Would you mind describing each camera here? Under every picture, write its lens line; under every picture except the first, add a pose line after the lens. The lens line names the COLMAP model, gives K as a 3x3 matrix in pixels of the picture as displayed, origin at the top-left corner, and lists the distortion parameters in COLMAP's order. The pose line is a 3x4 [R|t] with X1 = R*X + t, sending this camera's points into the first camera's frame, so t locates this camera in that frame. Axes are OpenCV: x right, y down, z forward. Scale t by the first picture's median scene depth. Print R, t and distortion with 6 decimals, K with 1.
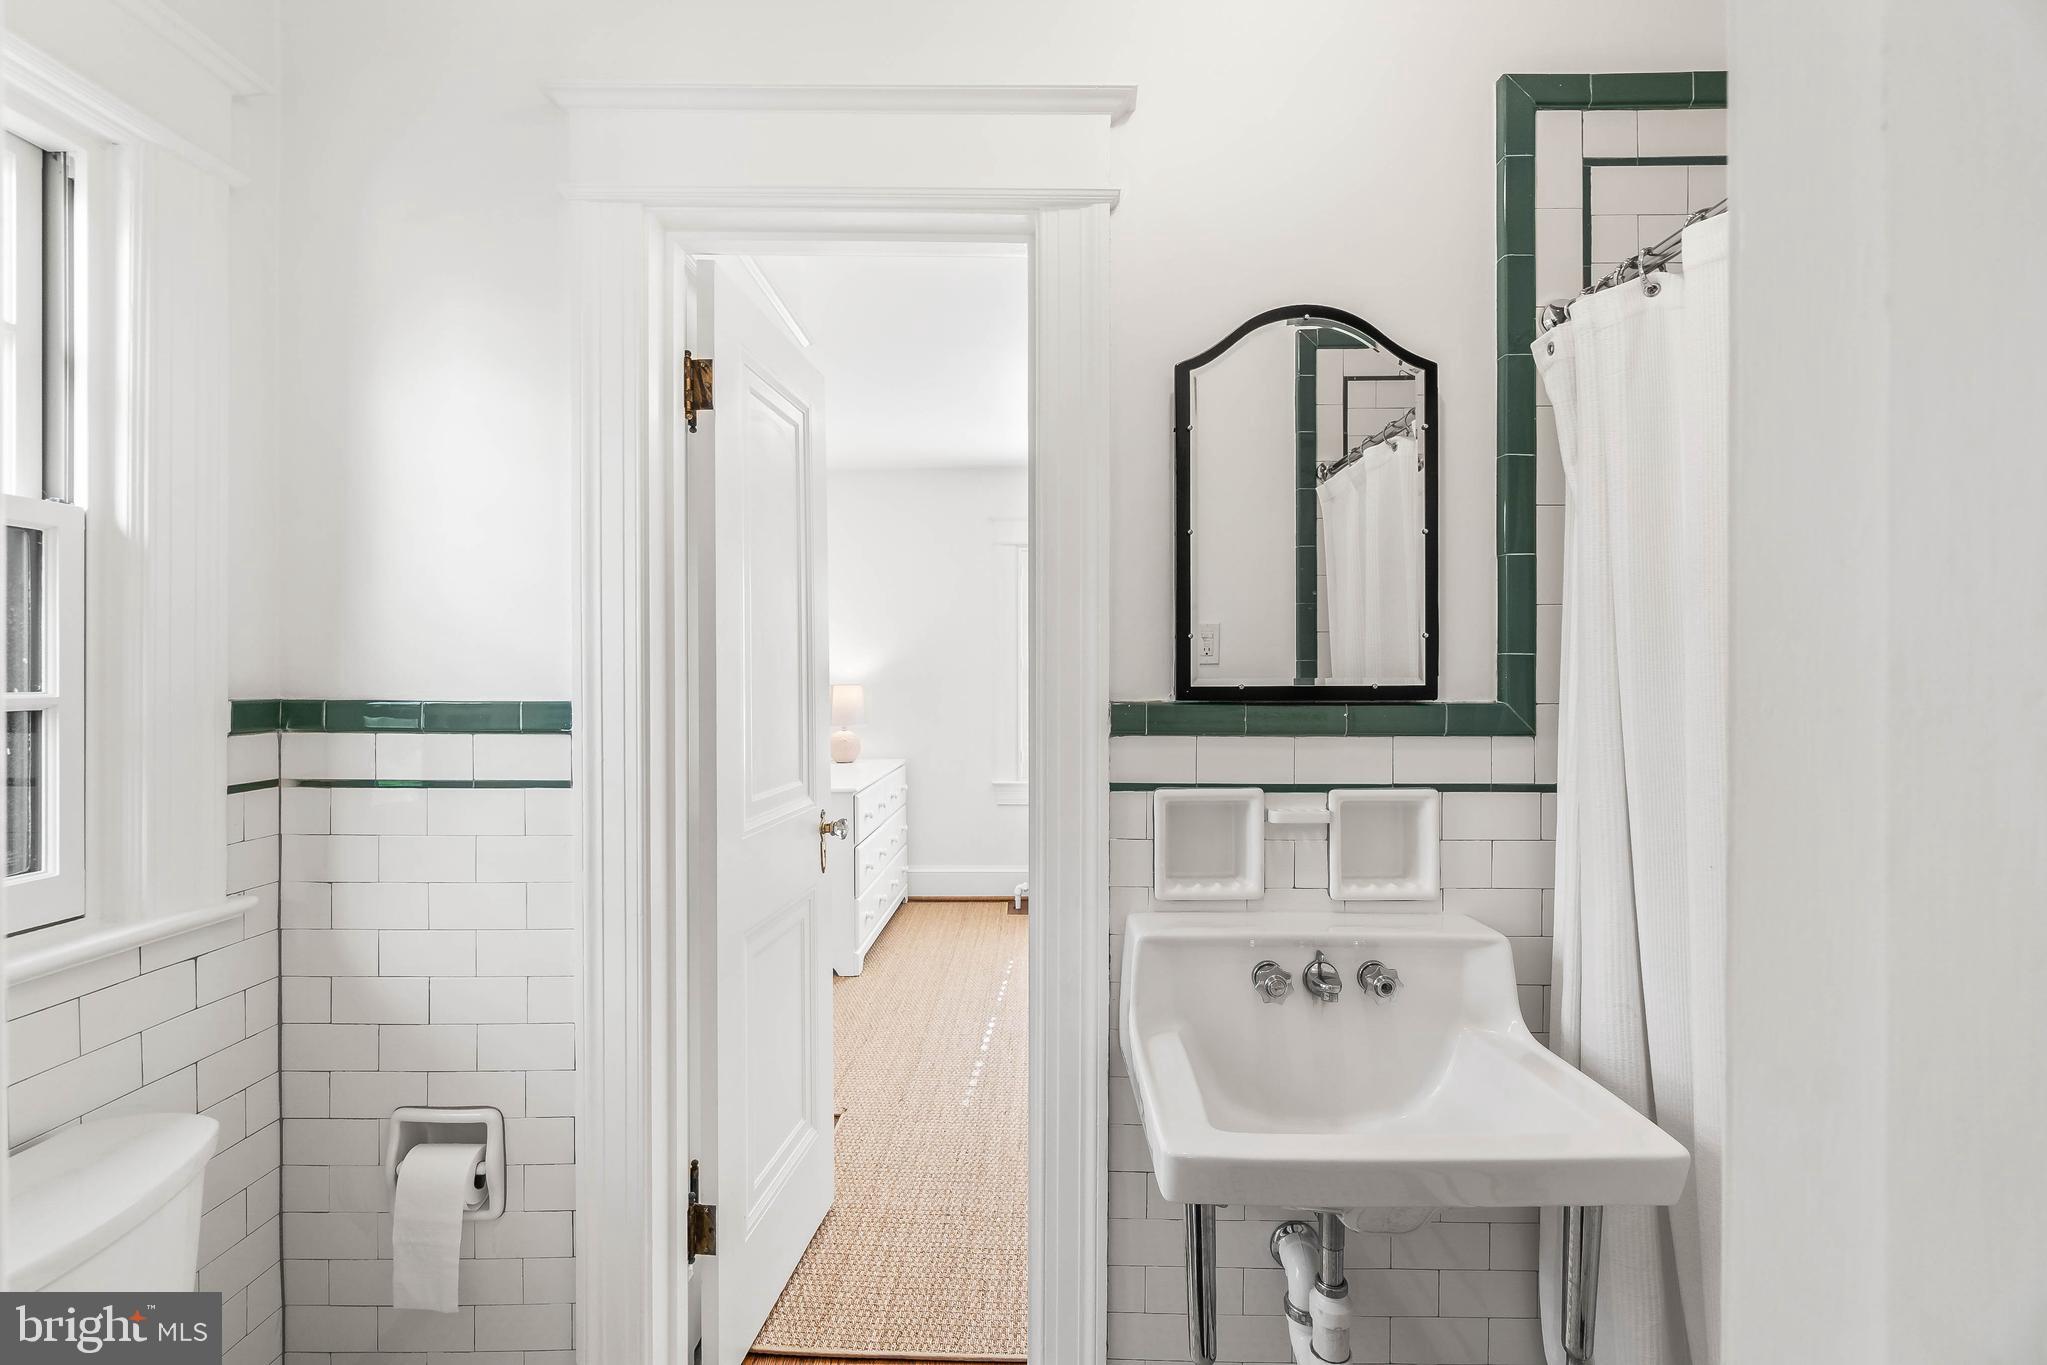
lens RADIAL K [[910.6, 0, 1023.5], [0, 910.6, 682.5], [0, 0, 1]] dist [-0.009606, -0.000307]
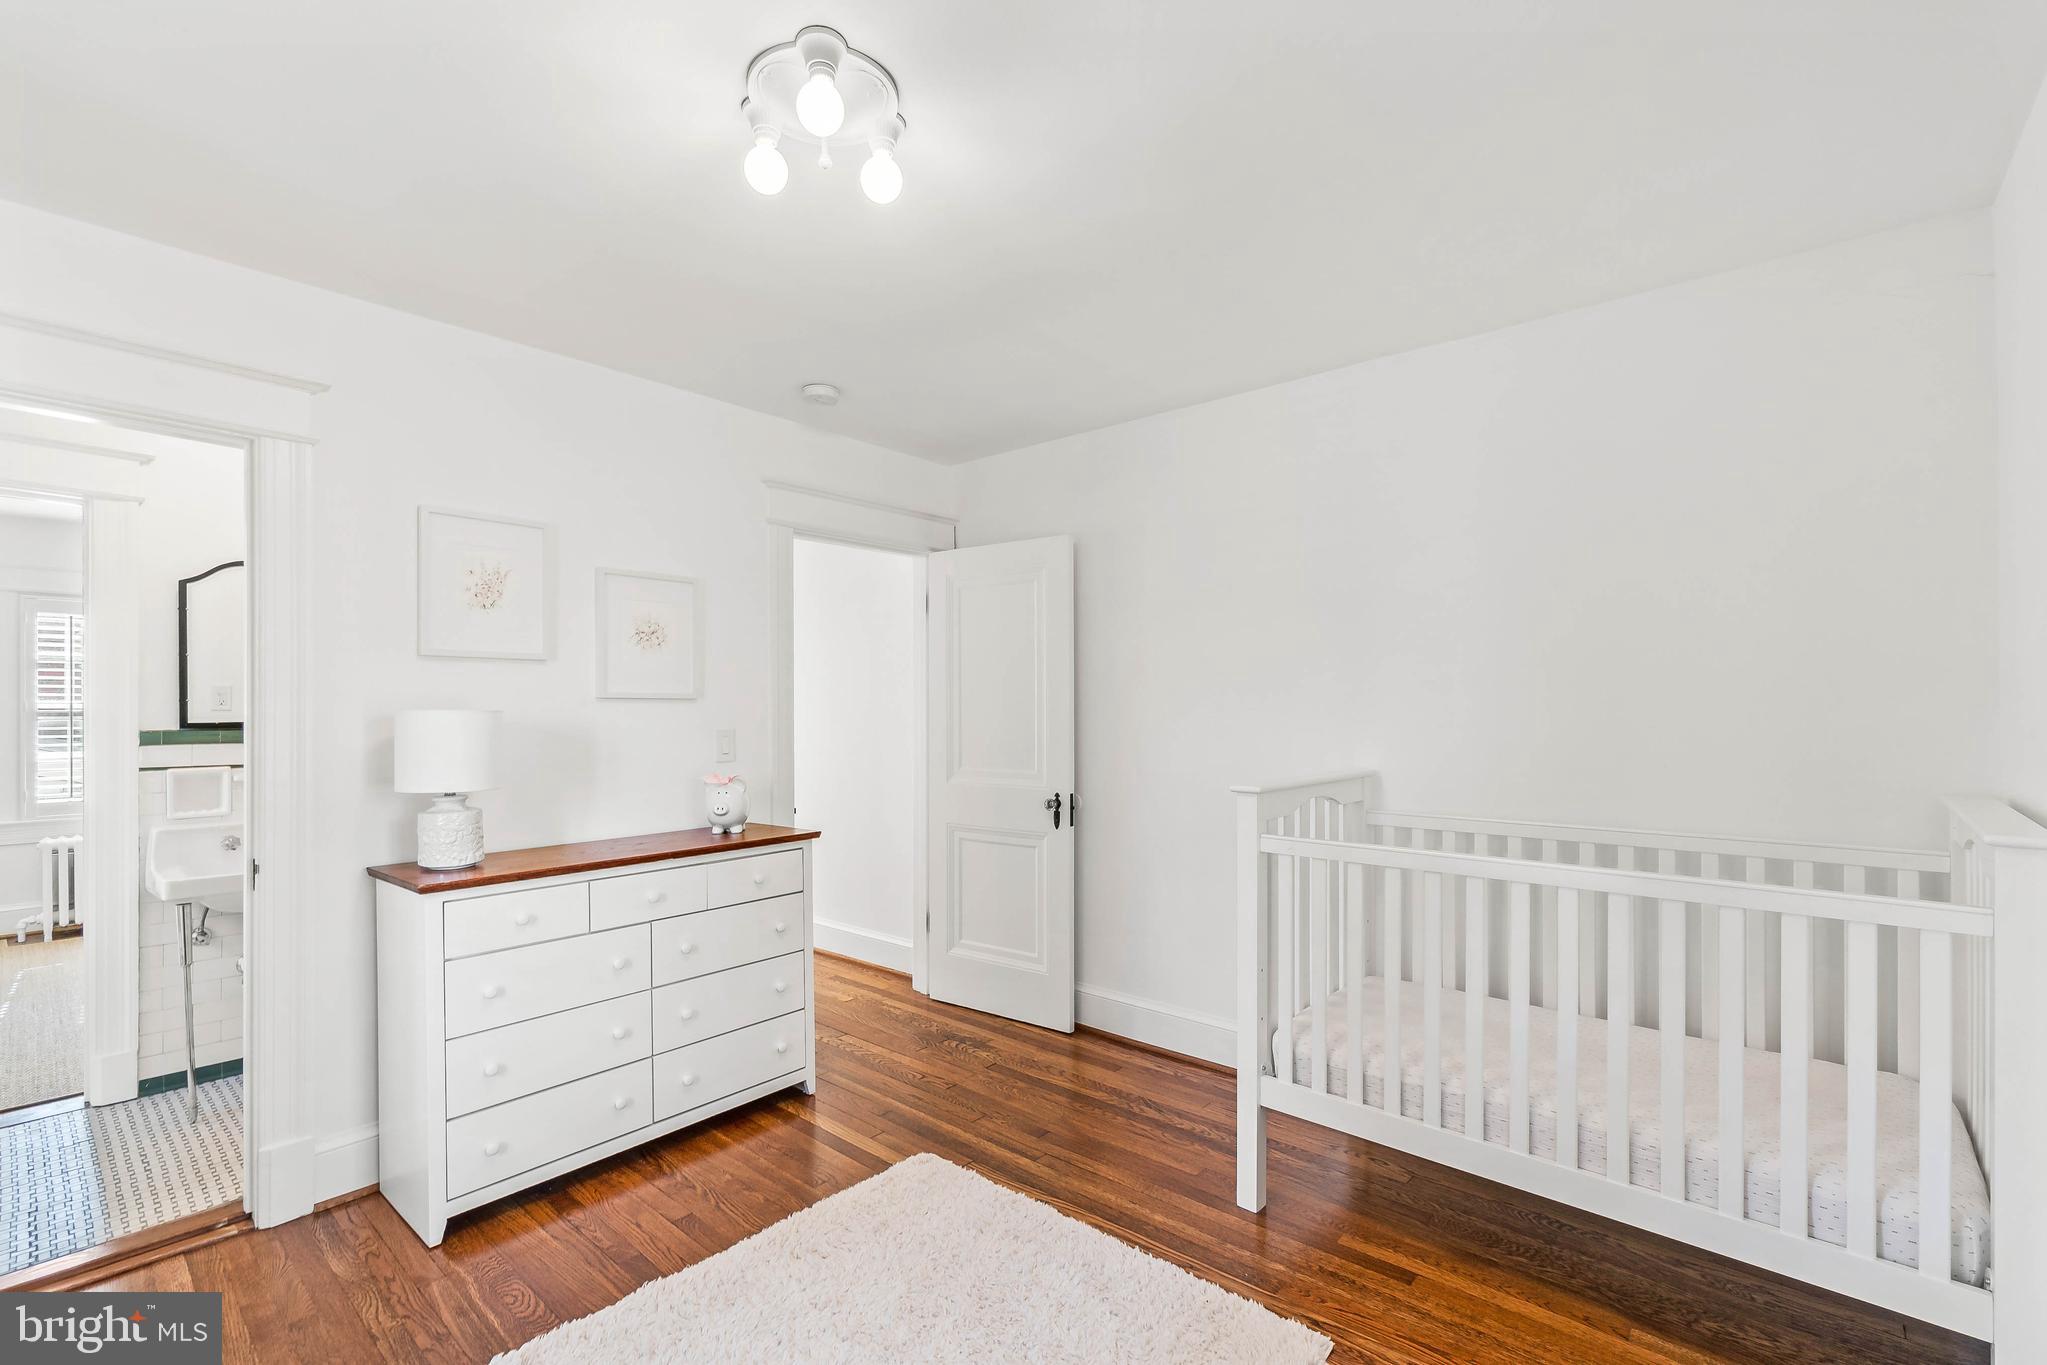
lens RADIAL K [[910.6, 0, 1023.5], [0, 910.6, 682.5], [0, 0, 1]] dist [-0.009606, -0.000307]
pose [[0.650708, 0.001308, 0.759327, -0.167427], [0.012576, 0.999843, -0.012500, -0.040841], [-0.759224, 0.017683, 0.650589, -2.024636]]
